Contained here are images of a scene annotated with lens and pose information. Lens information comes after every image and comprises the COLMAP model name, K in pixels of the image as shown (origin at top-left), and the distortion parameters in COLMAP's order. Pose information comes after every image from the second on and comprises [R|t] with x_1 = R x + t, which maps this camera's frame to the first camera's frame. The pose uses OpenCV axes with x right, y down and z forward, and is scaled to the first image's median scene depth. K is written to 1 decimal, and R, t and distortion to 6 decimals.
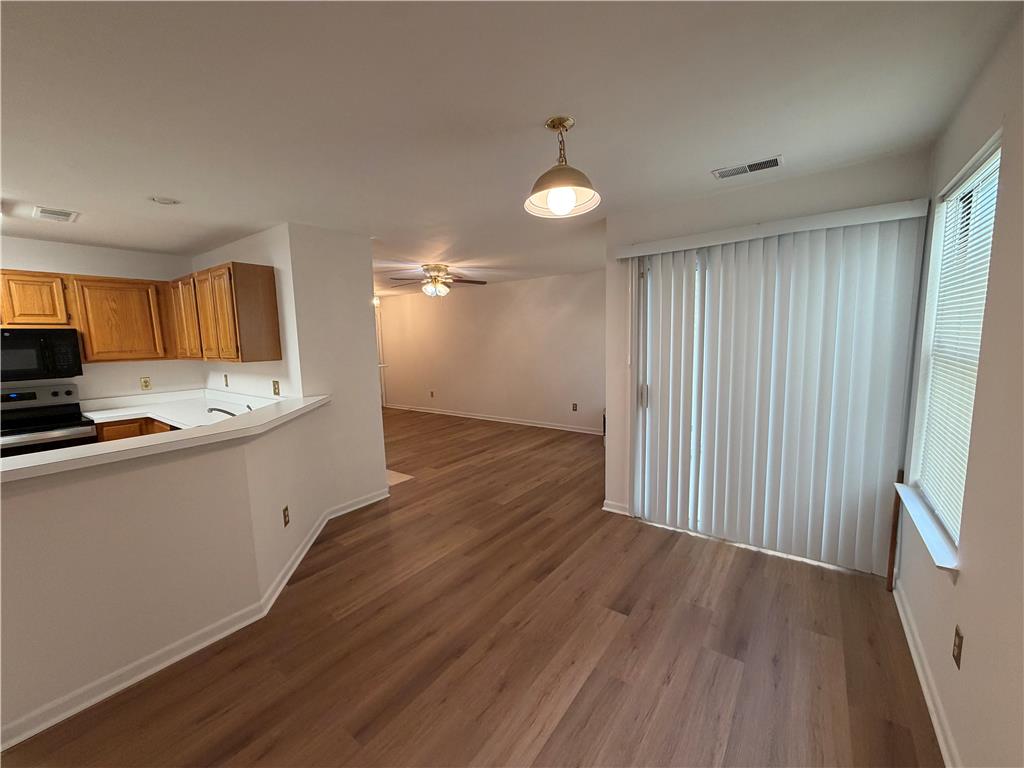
lens RADIAL K [[409.4, 0, 511.2], [0, 409.4, 384.5], [0, 0, 1]] dist [-0.000327, -0.000034]
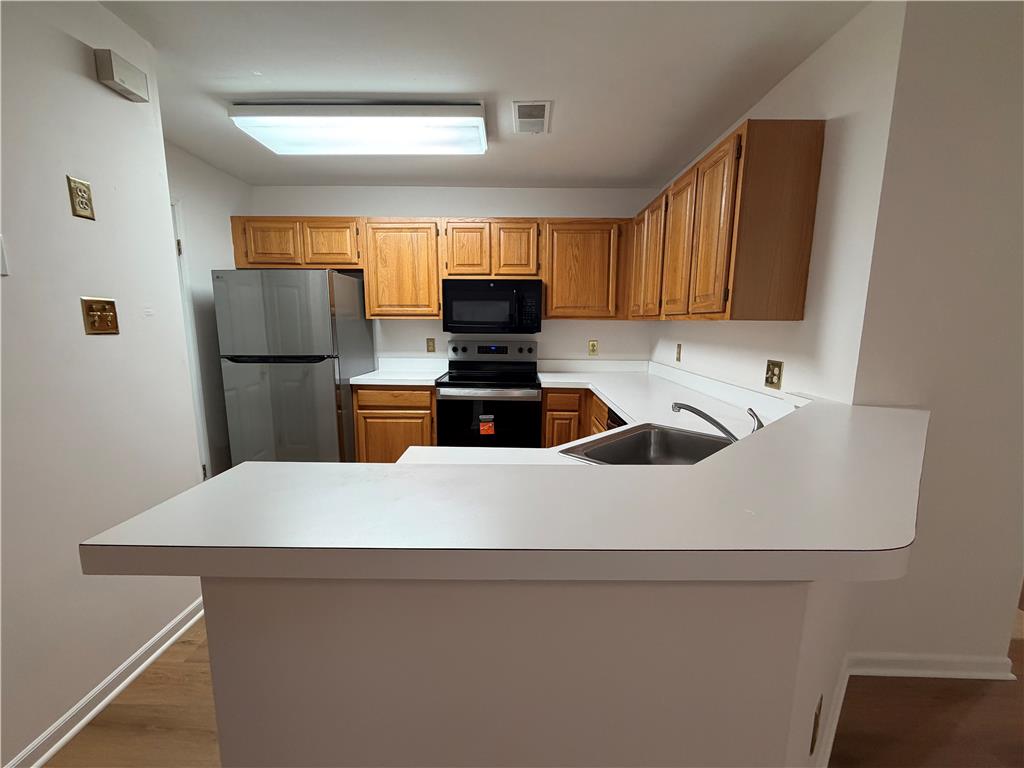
lens RADIAL K [[409.4, 0, 508.7], [0, 409.4, 384.3], [0, 0, 1]] dist [-0.000327, -0.000034]
pose [[0.583389, 0.150974, -0.798038, -0.352320], [-0.114859, 0.988033, 0.102952, 0.006256], [0.804030, 0.031601, 0.593748, 0.412189]]
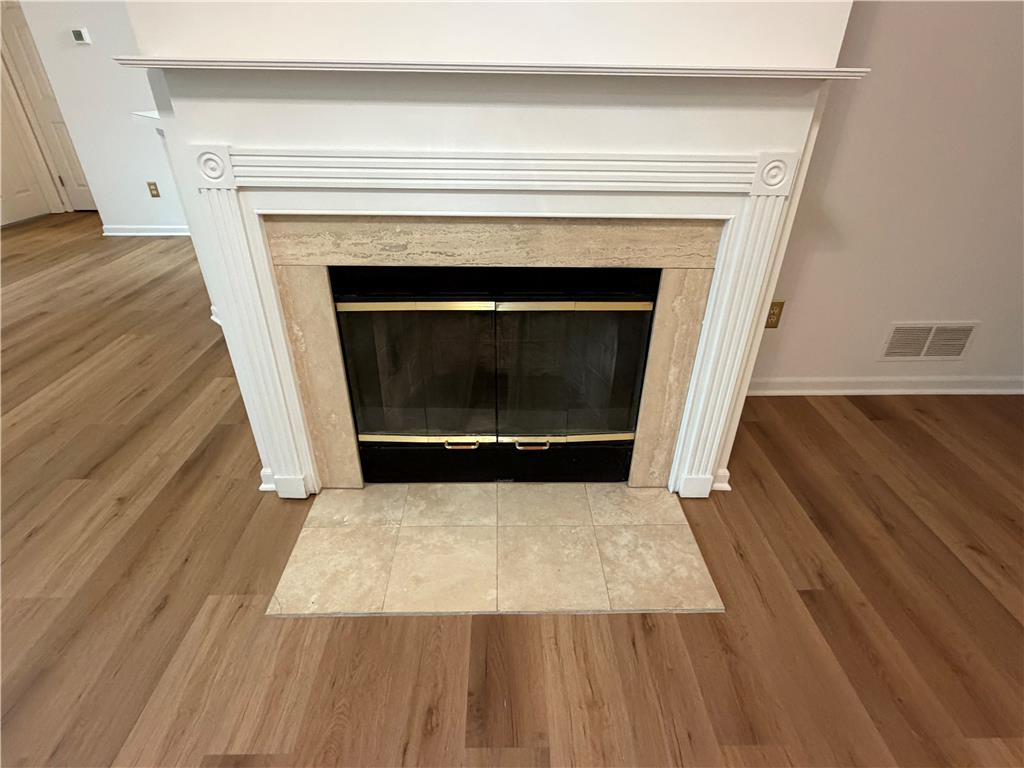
lens RADIAL K [[523.0, 0, 507.8], [0, 523.0, 381.9], [0, 0, 1]] dist [0.003275, 0.001356]
pose [[-0.794091, 0.322424, -0.515230, -0.294640], [-0.056096, 0.805202, 0.590341, -0.092864], [0.605205, 0.497687, -0.621317, 1.530606]]
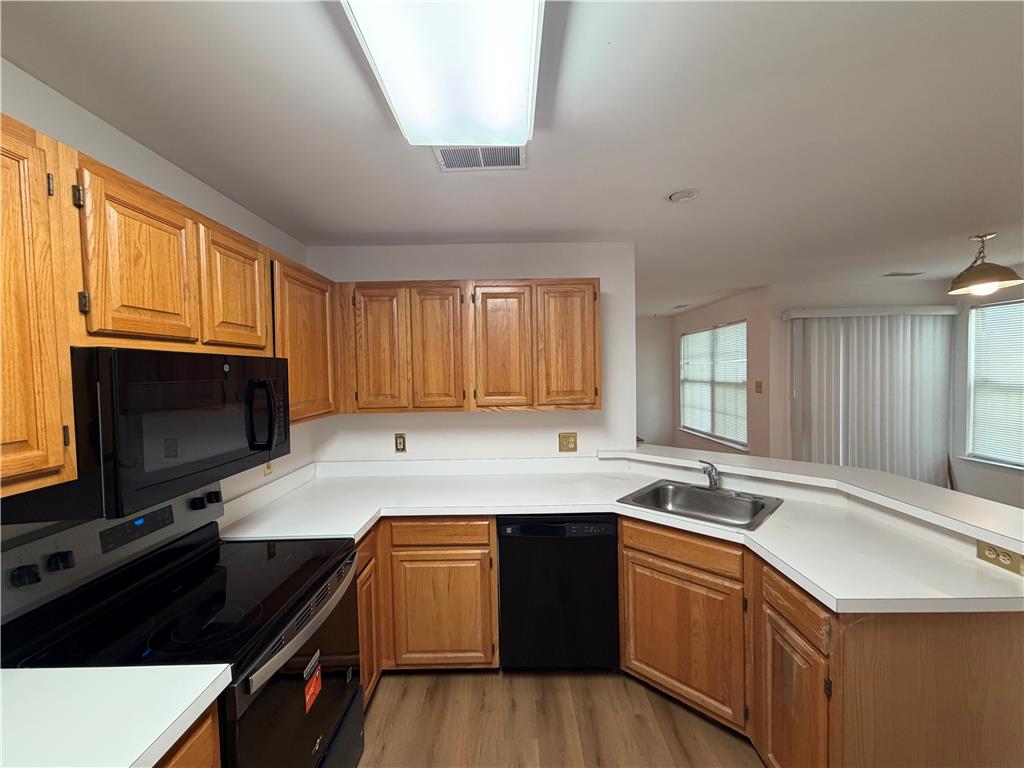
lens RADIAL K [[409.4, 0, 511.3], [0, 409.4, 384.0], [0, 0, 1]] dist [-0.000327, -0.000034]
pose [[0.804201, -0.009110, 0.594288, -1.121467], [0.068262, 0.994682, -0.077125, -0.048446], [-0.590425, 0.102592, 0.800546, 0.444611]]
